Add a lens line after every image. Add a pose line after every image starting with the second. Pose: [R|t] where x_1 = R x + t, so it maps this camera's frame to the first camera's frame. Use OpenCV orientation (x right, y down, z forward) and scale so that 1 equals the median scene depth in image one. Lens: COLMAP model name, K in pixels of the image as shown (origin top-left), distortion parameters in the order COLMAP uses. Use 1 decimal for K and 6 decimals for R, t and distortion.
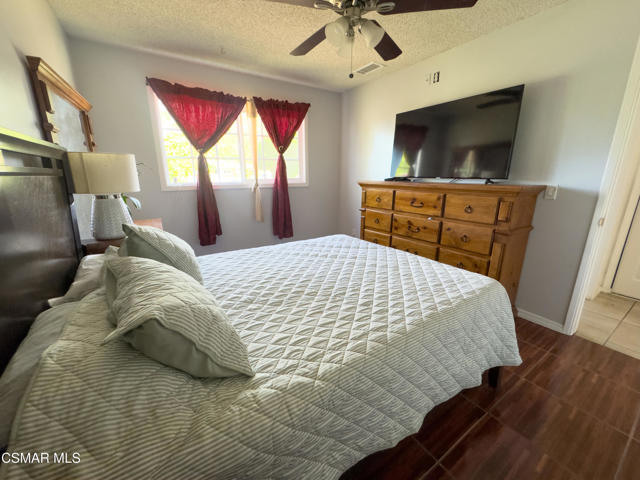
lens RADIAL K [[256.4, 0, 320.0], [0, 256.4, 240.0], [0, 0, 1]] dist [-0.001309, -0.000084]
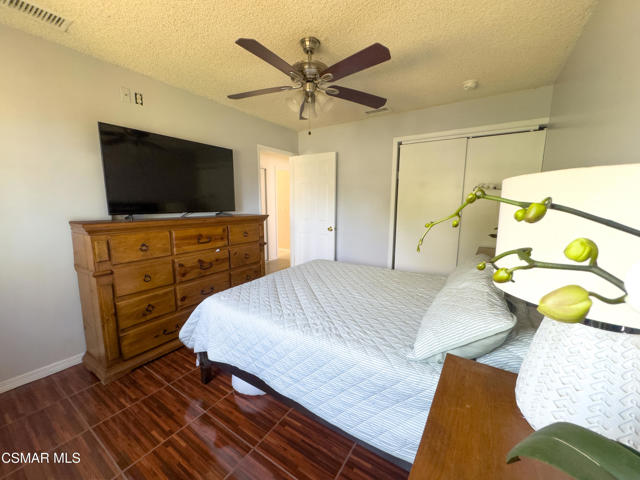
lens RADIAL K [[258.6, 0, 320.0], [0, 258.6, 240.0], [0, 0, 1]] dist [0.000989, 0.000095]
pose [[-0.407076, -0.132877, 0.903677, -0.681423], [0.224529, 0.944447, 0.240014, -0.278719], [-0.885368, 0.300606, -0.354627, 0.973181]]
